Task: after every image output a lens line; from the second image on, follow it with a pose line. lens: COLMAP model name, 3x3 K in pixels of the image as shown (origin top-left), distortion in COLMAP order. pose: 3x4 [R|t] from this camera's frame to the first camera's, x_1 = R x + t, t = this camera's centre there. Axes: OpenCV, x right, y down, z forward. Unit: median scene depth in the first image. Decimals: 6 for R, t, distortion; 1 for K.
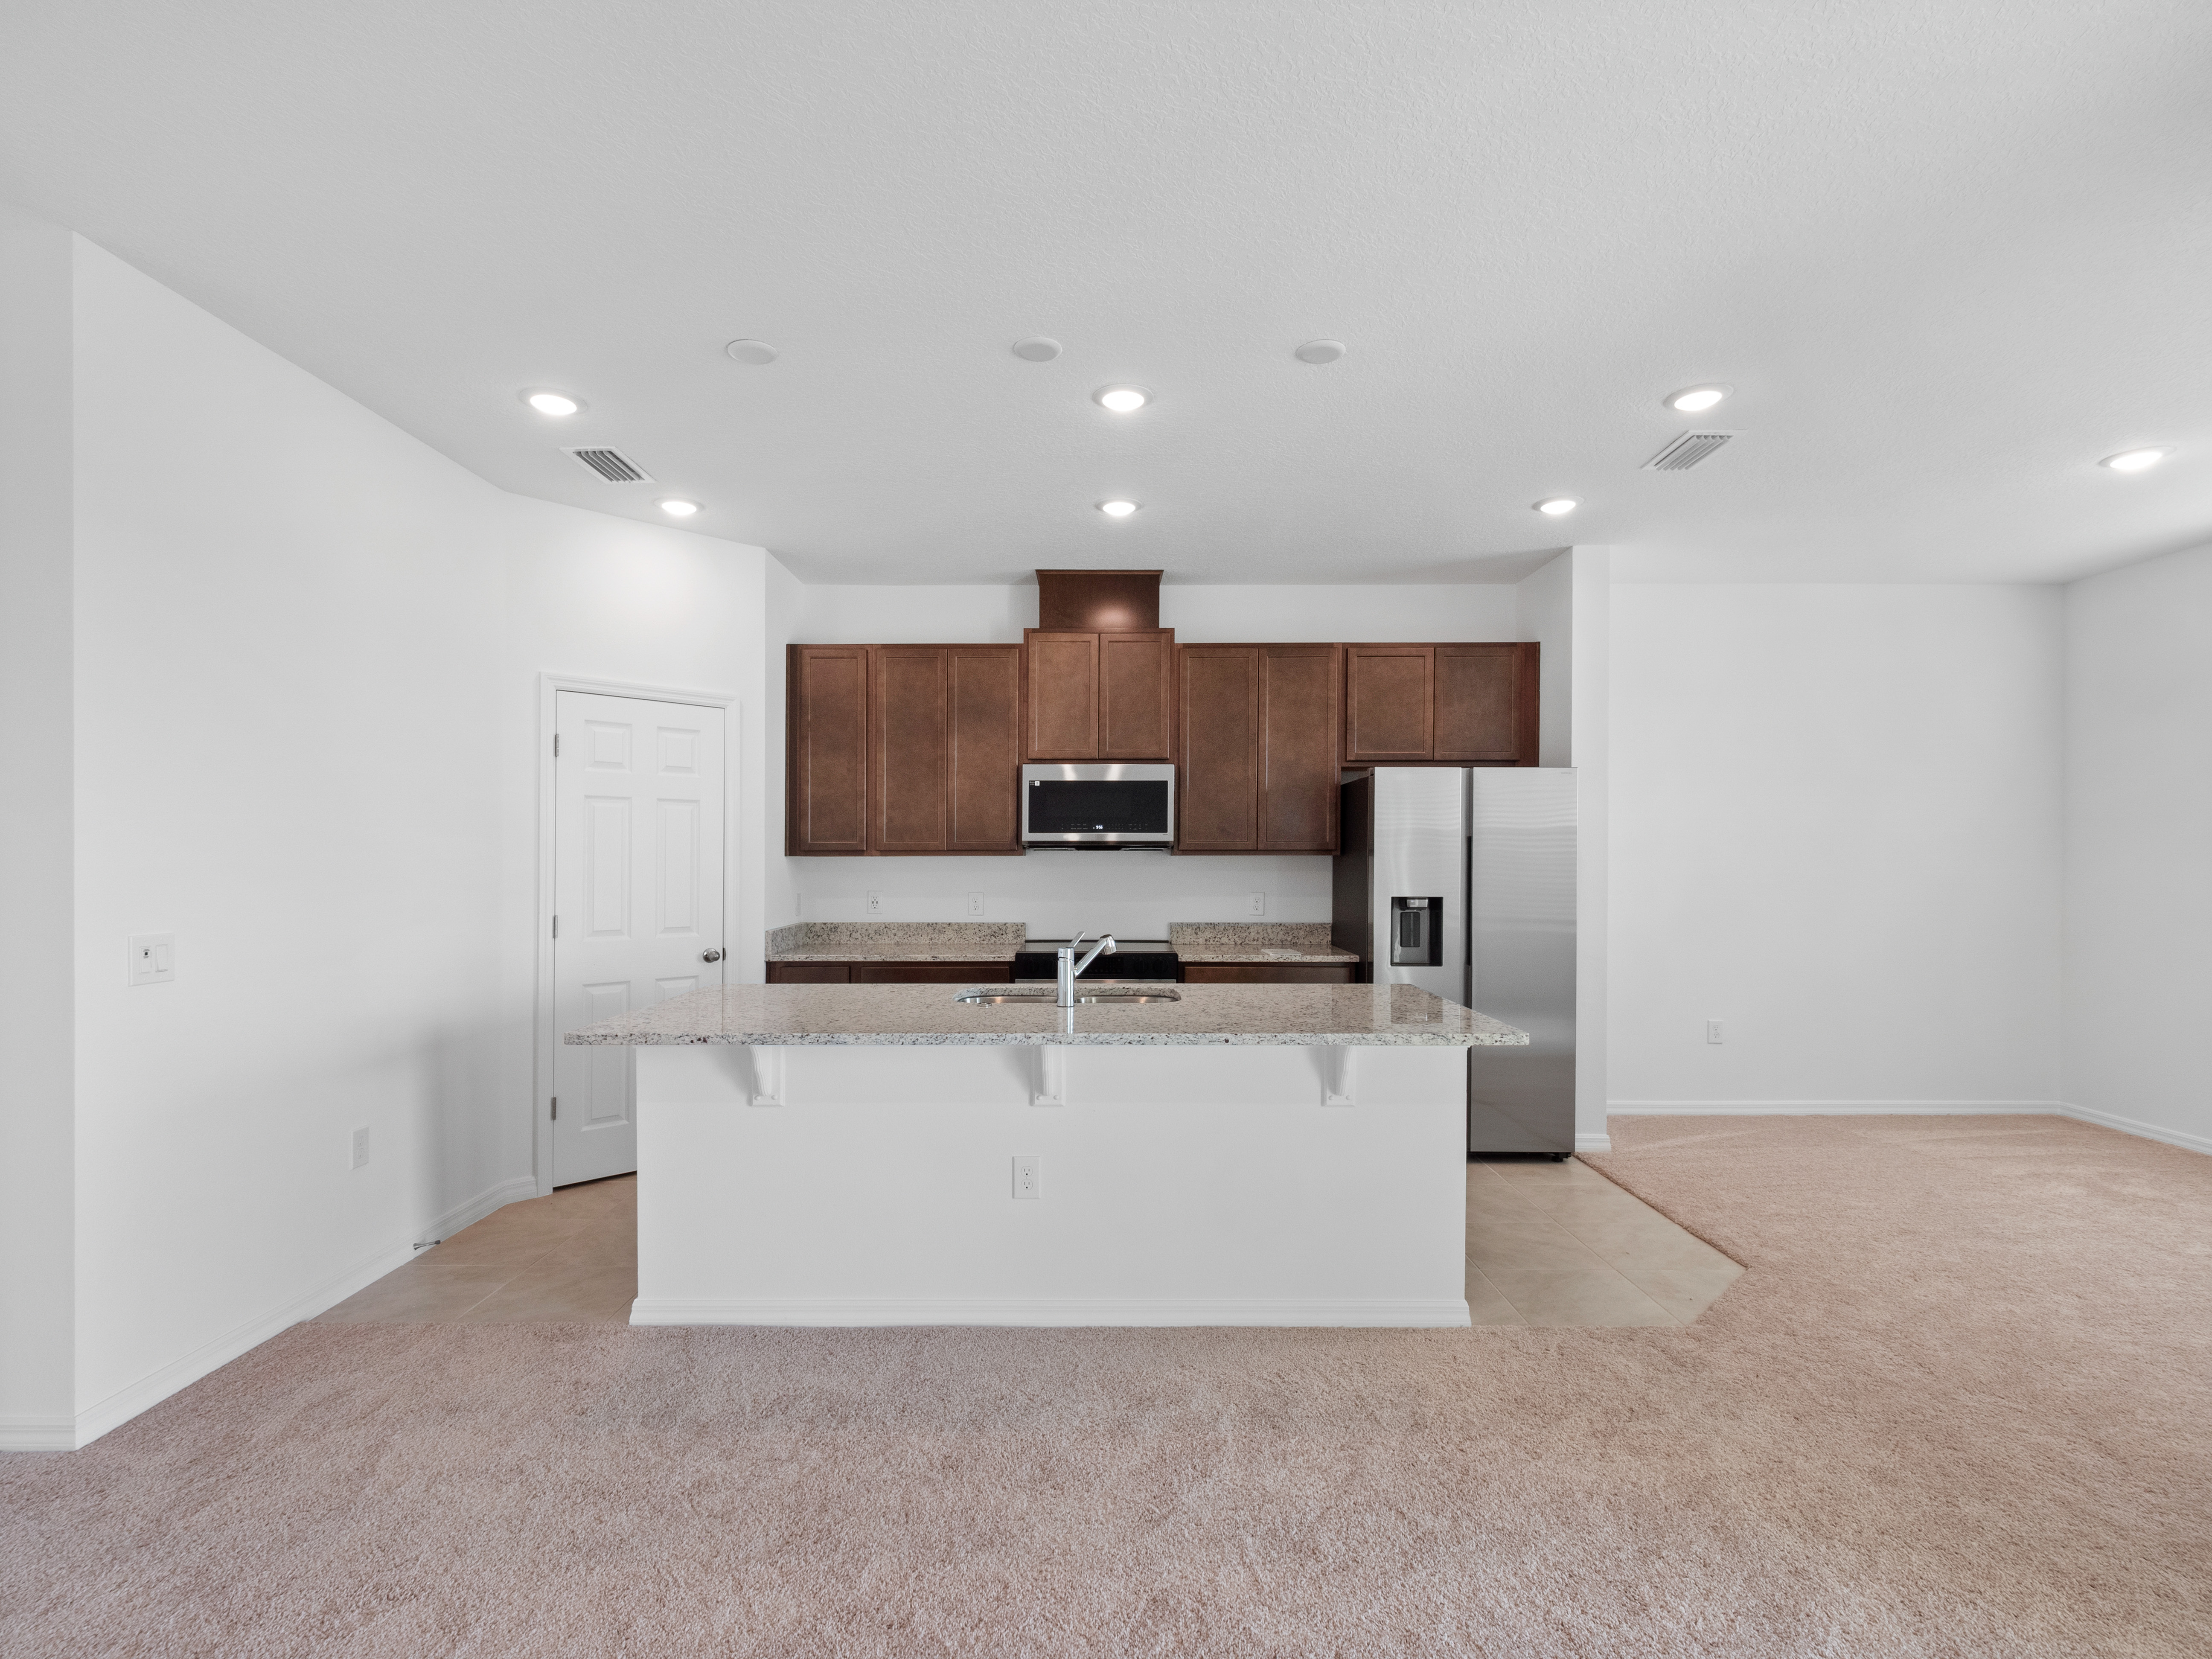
lens RADIAL K [[1050.7, 0, 1097.3], [0, 1050.7, 861.6], [0, 0, 1]] dist [0.002417, -0.000043]
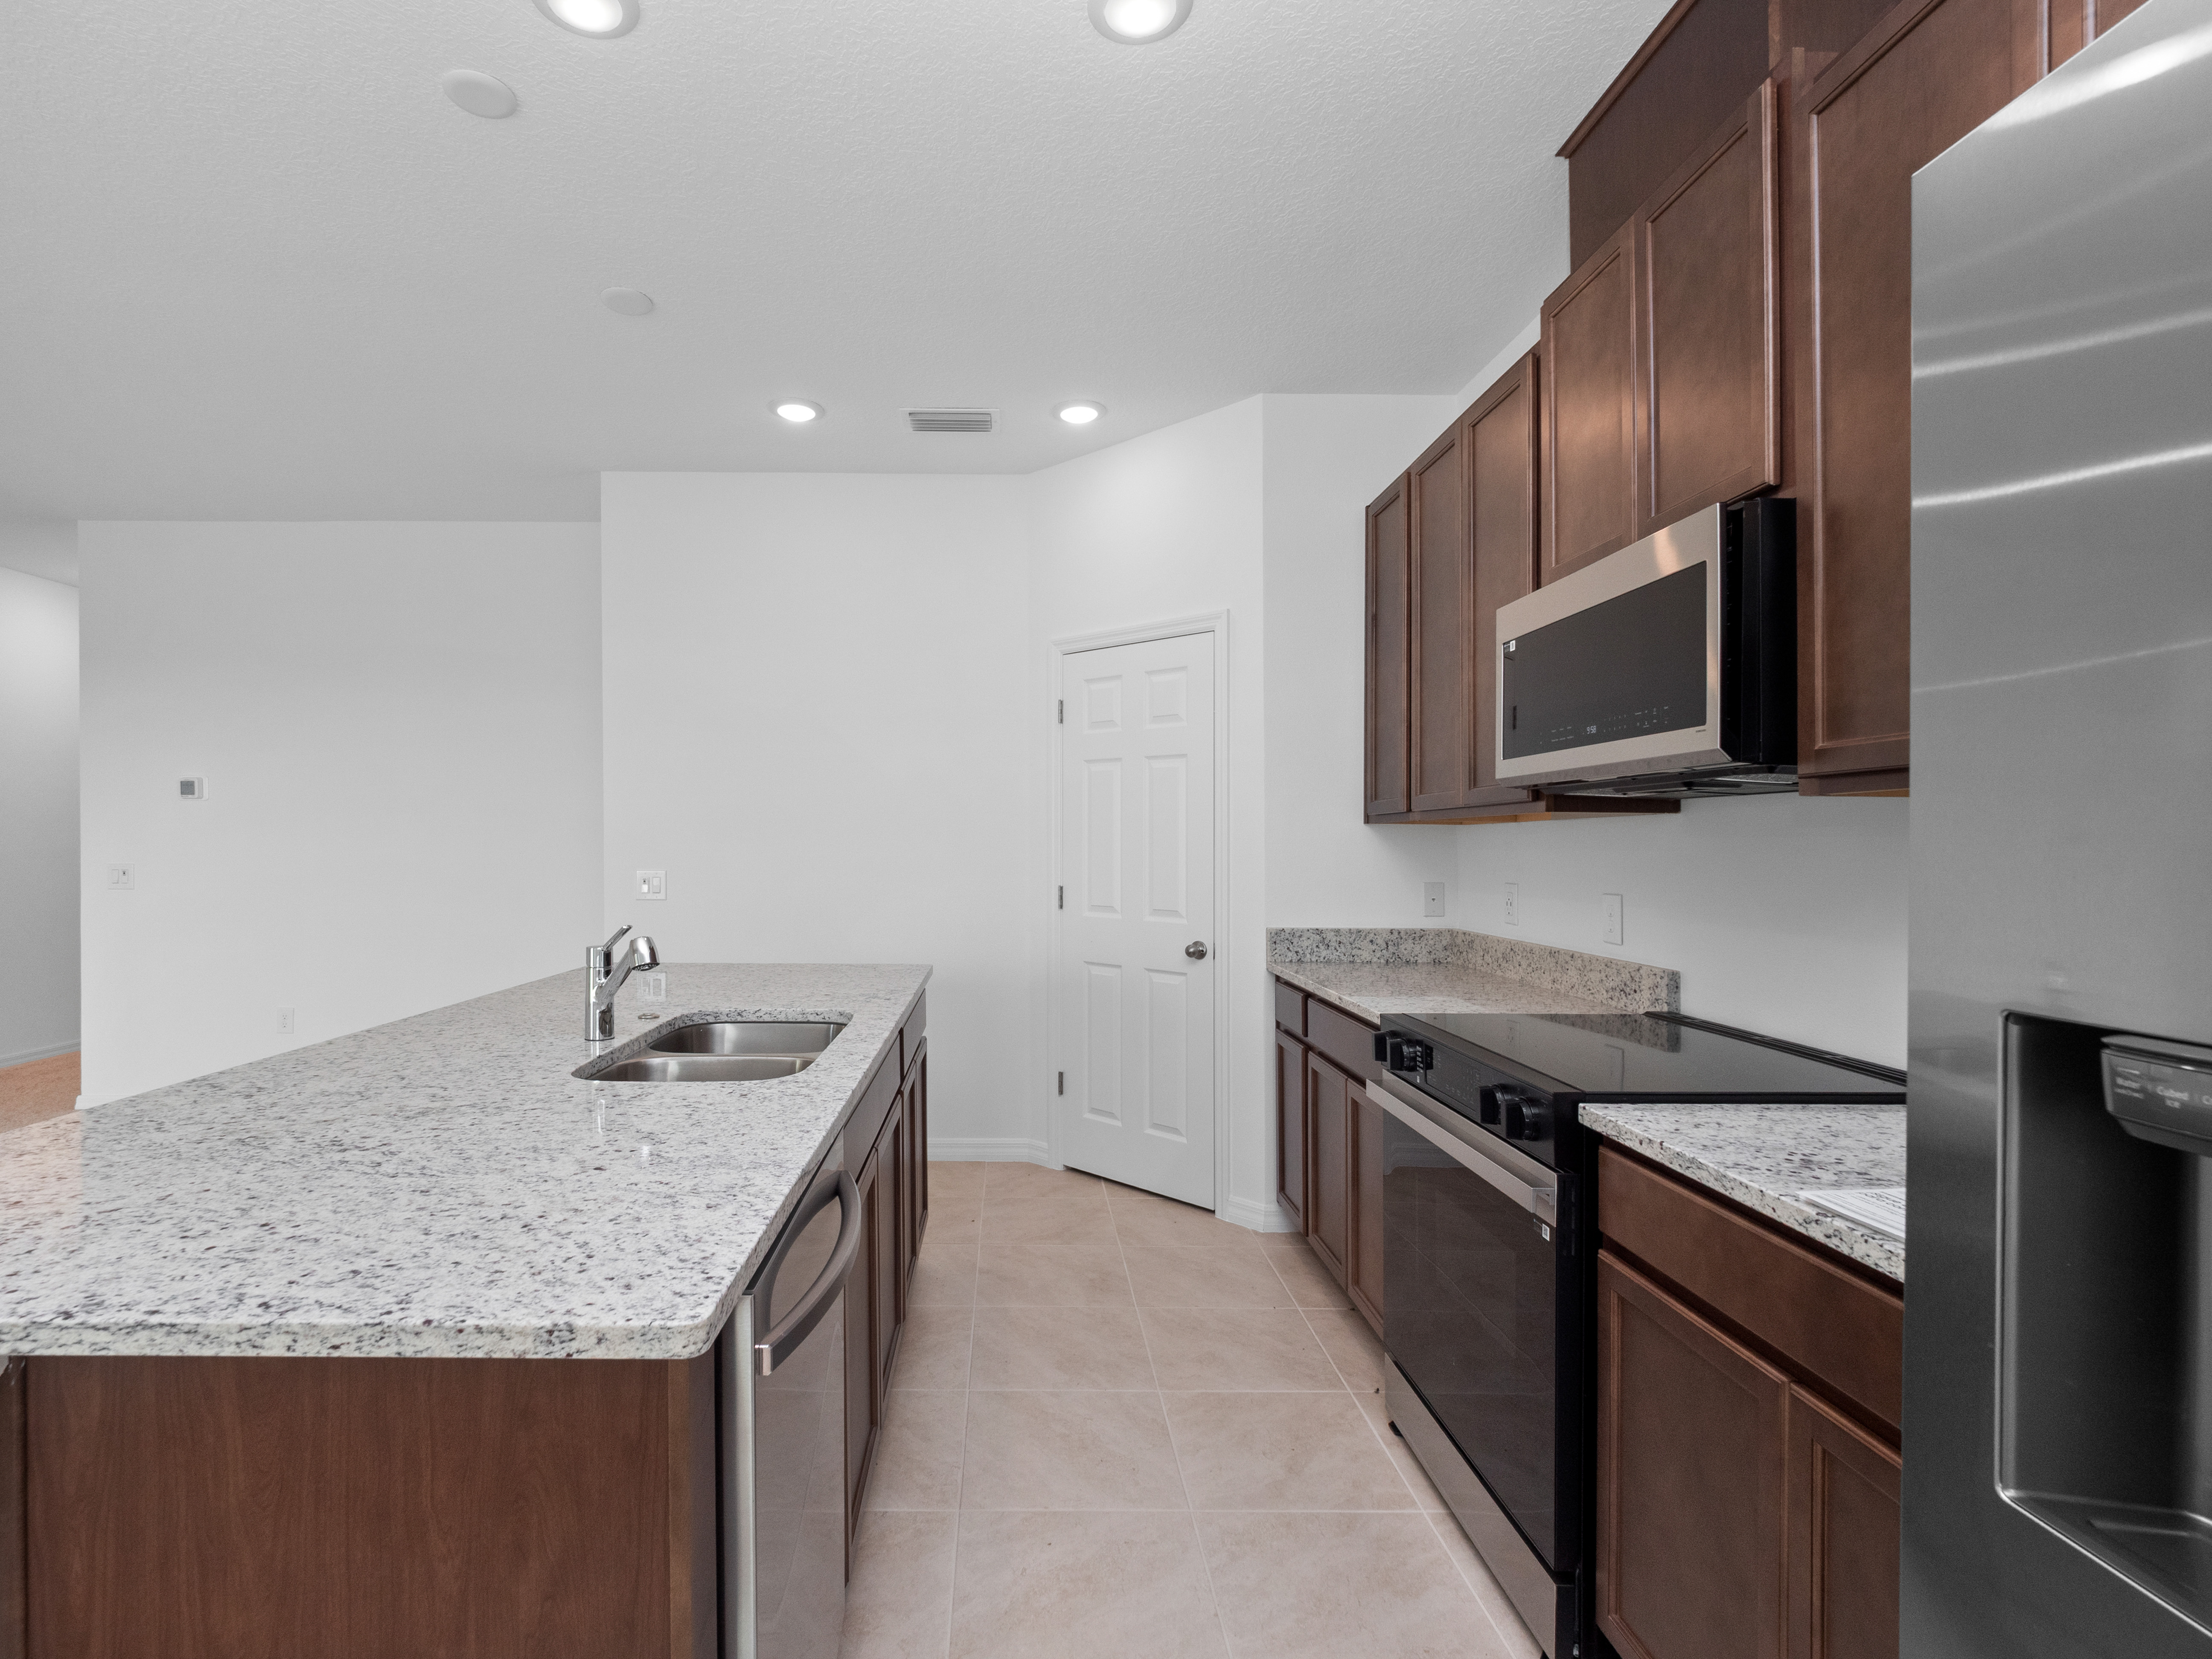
lens RADIAL K [[1061.0, 0, 1000.2], [0, 1061.0, 844.5], [0, 0, 1]] dist [0.005022, 0.000205]
pose [[-0.008570, -0.000490, -0.999963, 0.385372], [-0.011475, 0.999934, -0.000391, 0.011228], [0.999897, 0.011471, -0.008575, 0.781722]]
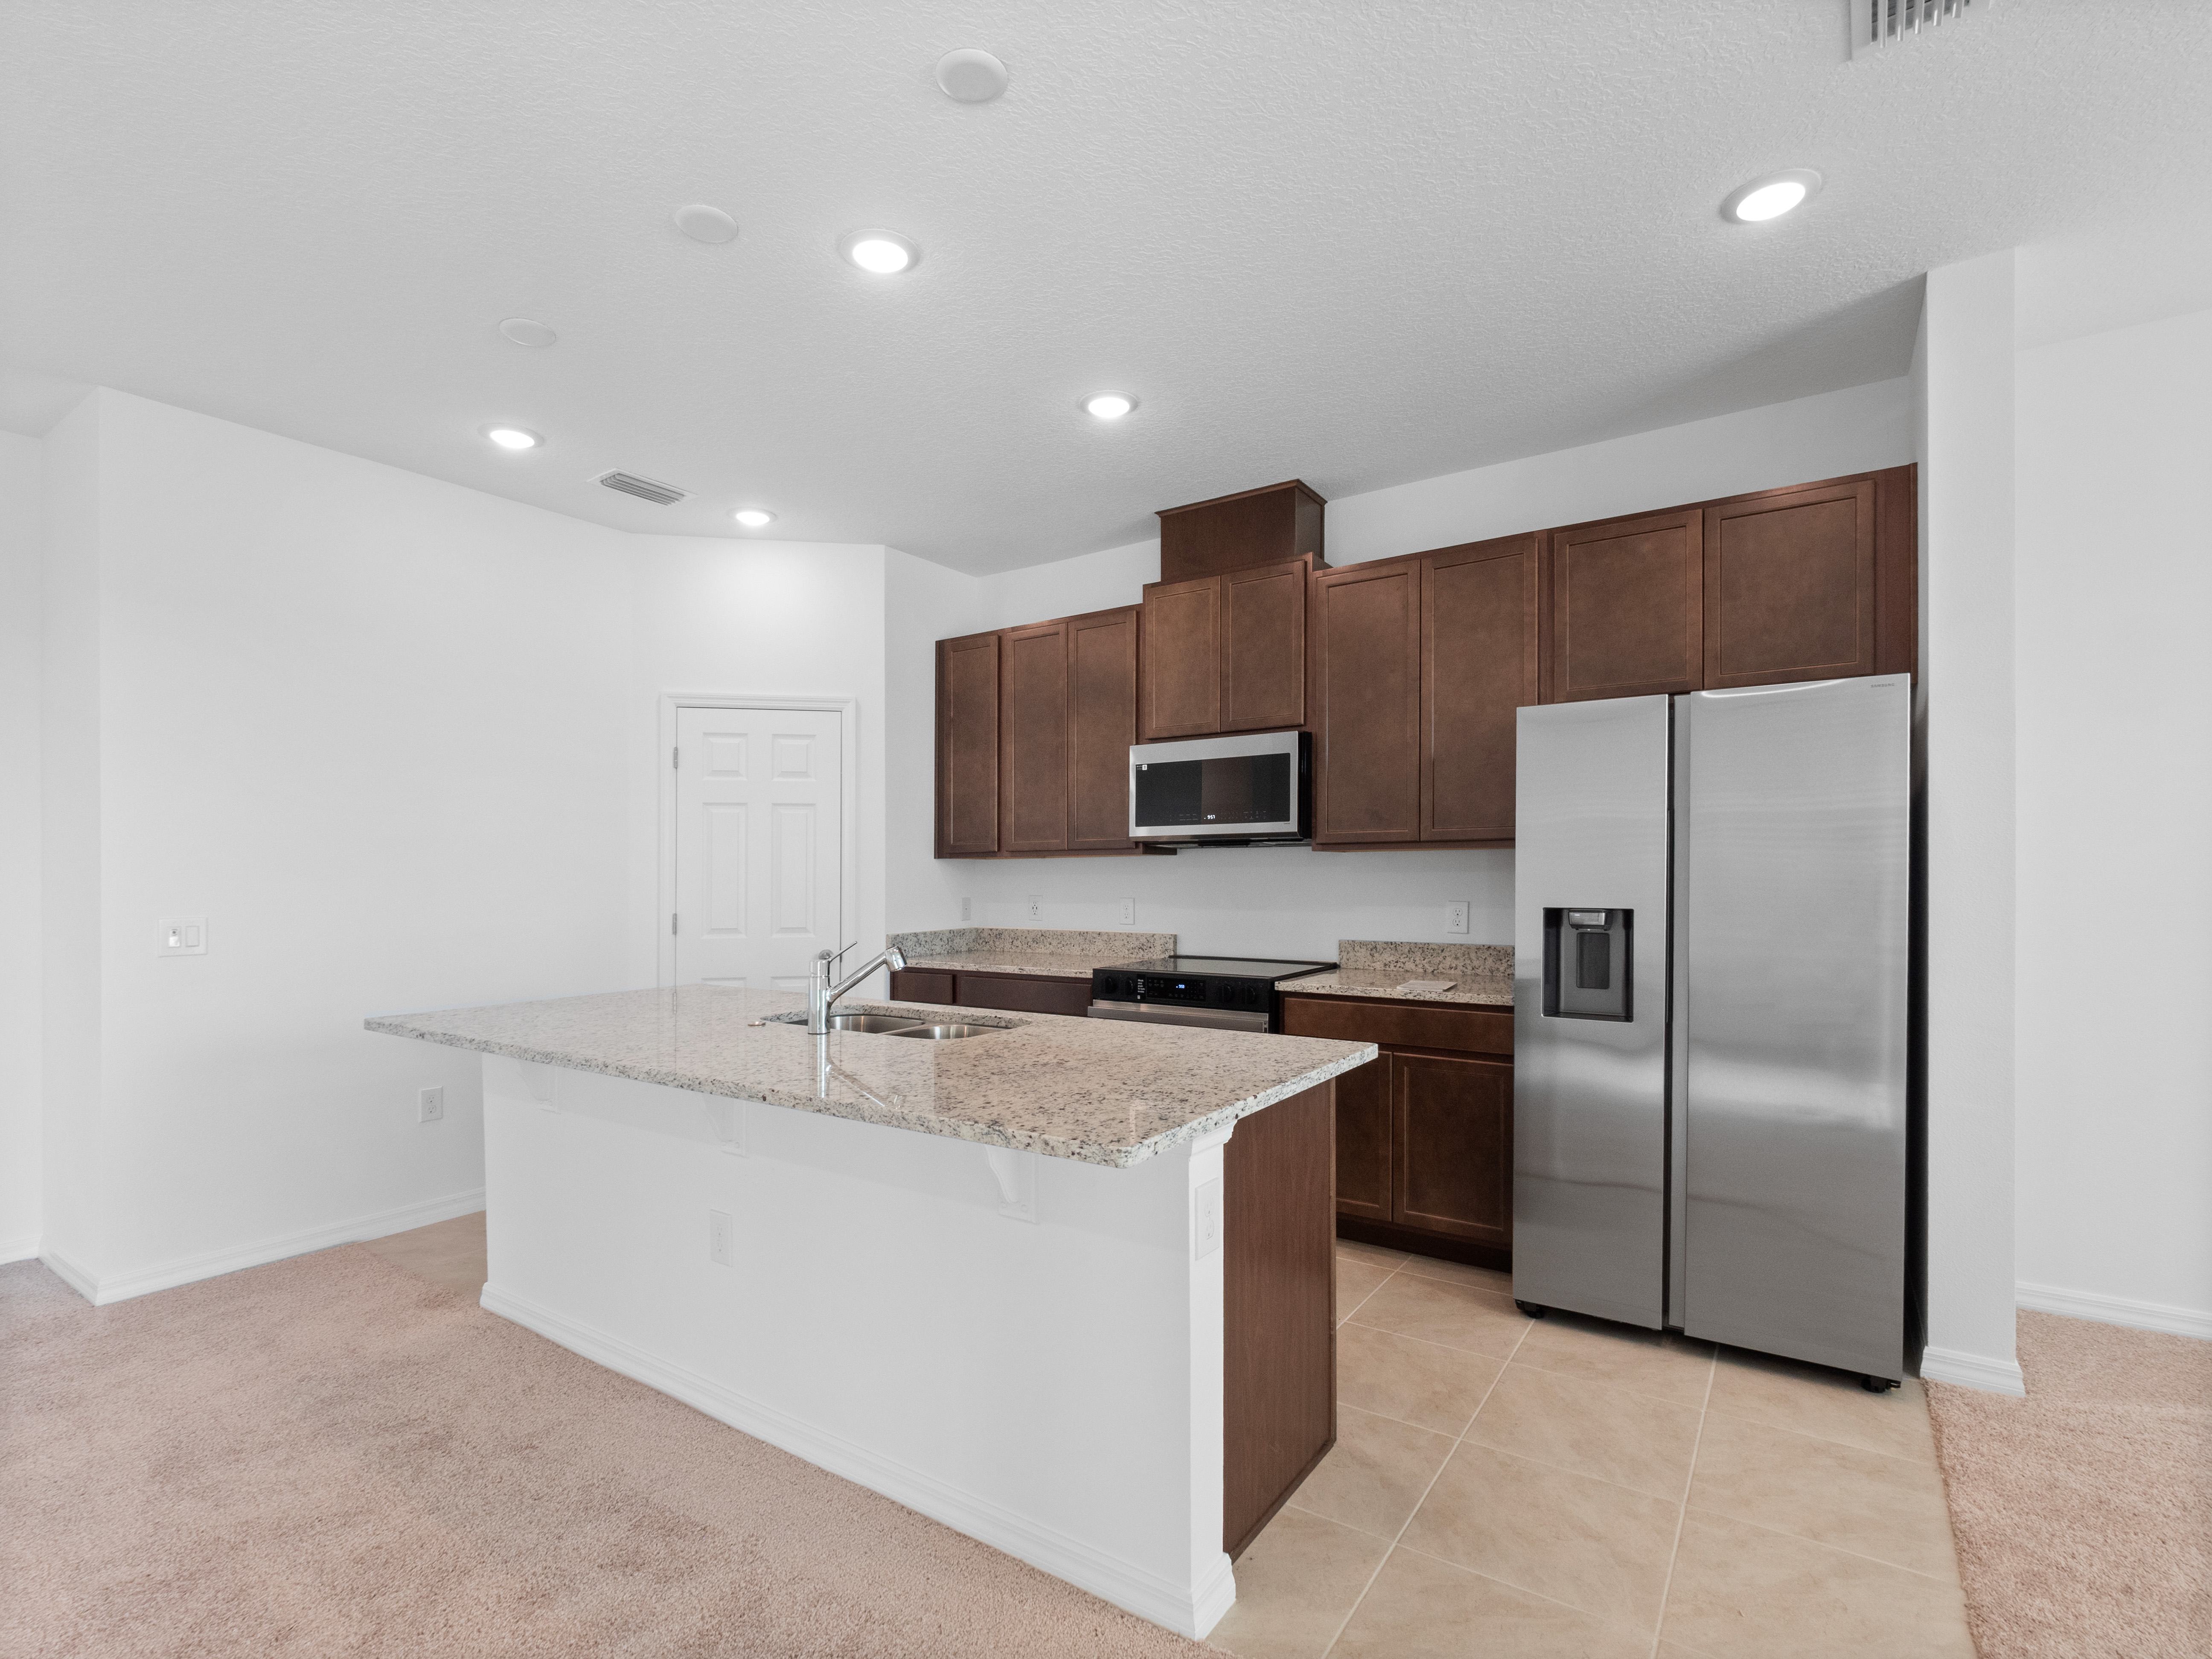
lens RADIAL K [[1044.5, 0, 1089.4], [0, 1044.5, 876.6], [0, 0, 1]] dist [0.002696, -0.000638]
pose [[0.825567, -0.003676, -0.564292, 0.371386], [0.004601, 0.999989, 0.000217, 0.011868], [0.564285, -0.002775, 0.825575, 0.286692]]
